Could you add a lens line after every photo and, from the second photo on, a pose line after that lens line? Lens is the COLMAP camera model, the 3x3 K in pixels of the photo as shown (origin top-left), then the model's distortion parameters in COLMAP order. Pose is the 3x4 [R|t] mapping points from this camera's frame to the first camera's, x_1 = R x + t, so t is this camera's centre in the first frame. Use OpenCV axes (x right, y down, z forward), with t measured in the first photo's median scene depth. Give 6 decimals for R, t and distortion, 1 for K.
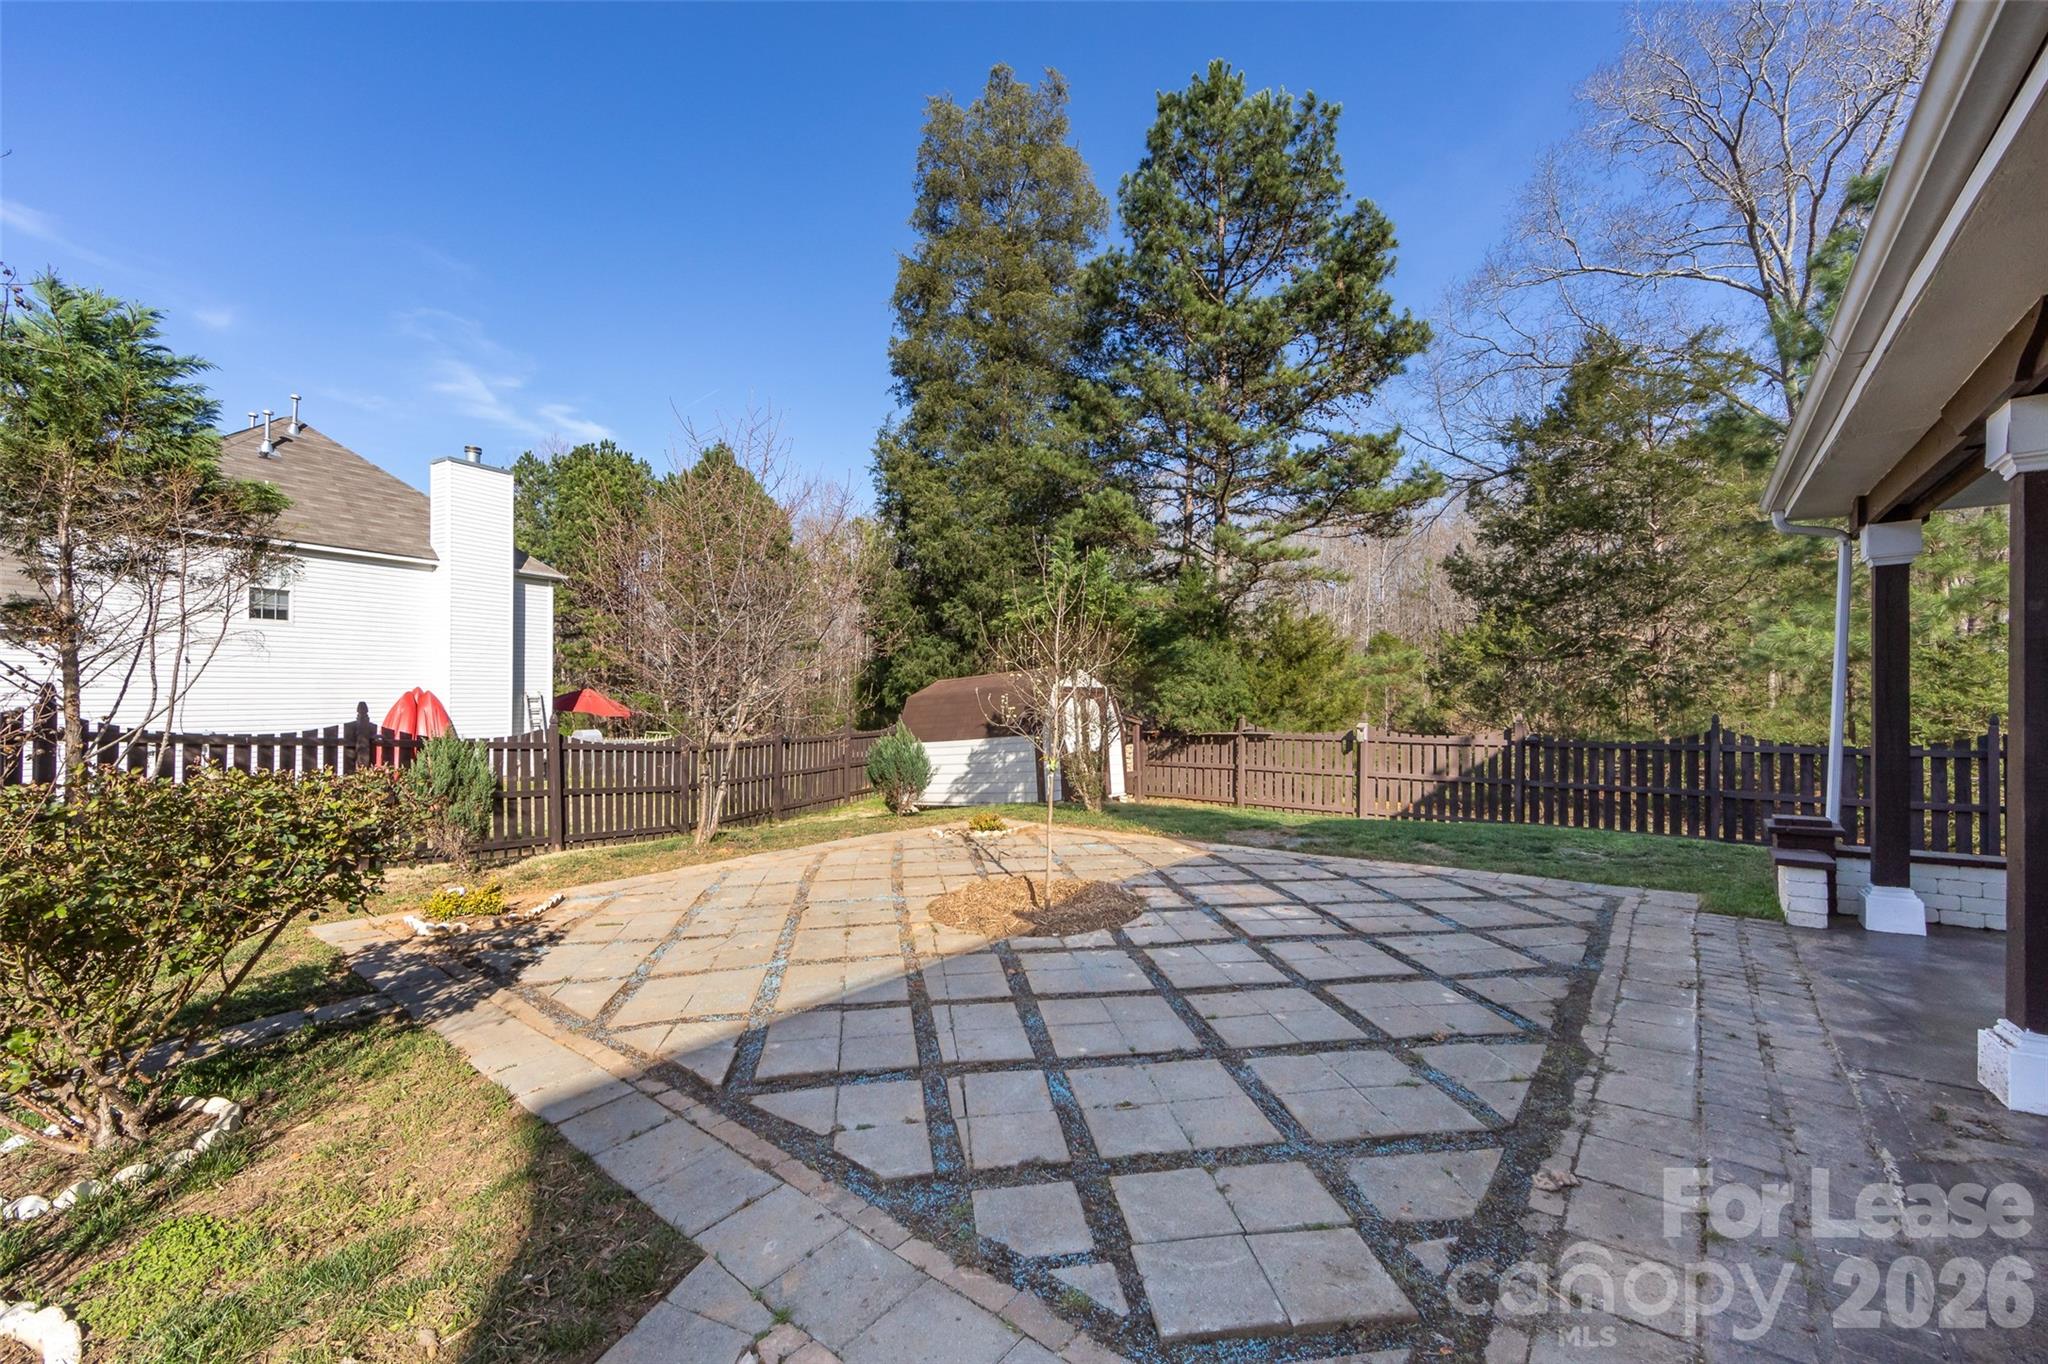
lens RADIAL K [[811.2, 0, 1034.5], [0, 811.2, 687.7], [0, 0, 1]] dist [-0.001870, 0.000535]
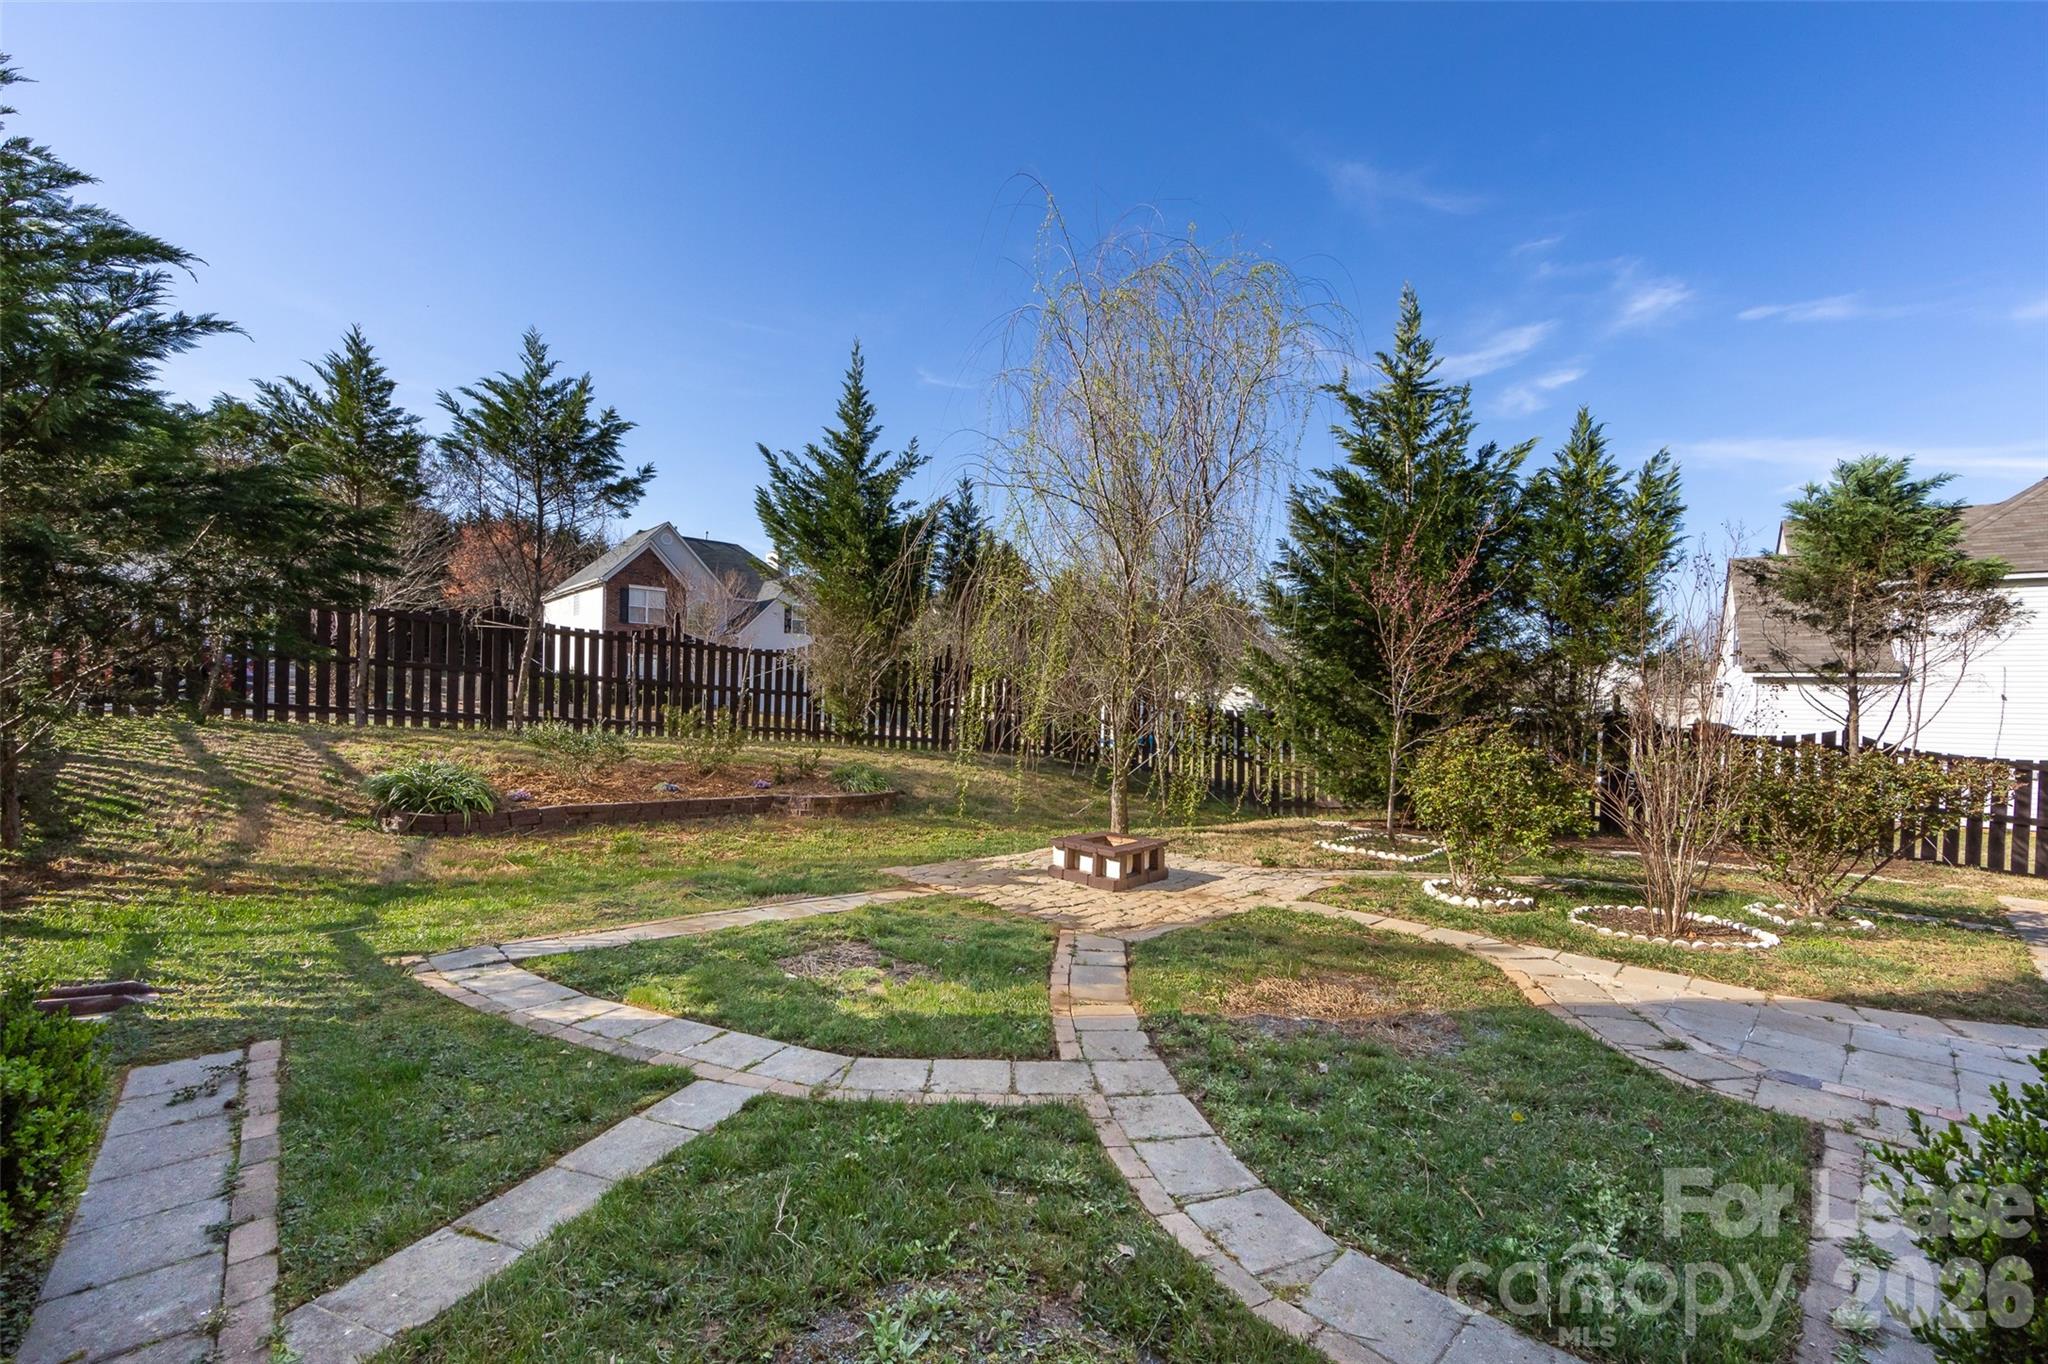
lens RADIAL K [[811.2, 0, 1029.5], [0, 811.2, 682.4], [0, 0, 1]] dist [-0.001870, 0.000535]
pose [[-0.139311, -0.019541, -0.990056, 0.567297], [-0.014690, 0.999736, -0.017665, -0.016704], [0.990140, 0.012083, -0.139561, -0.350447]]
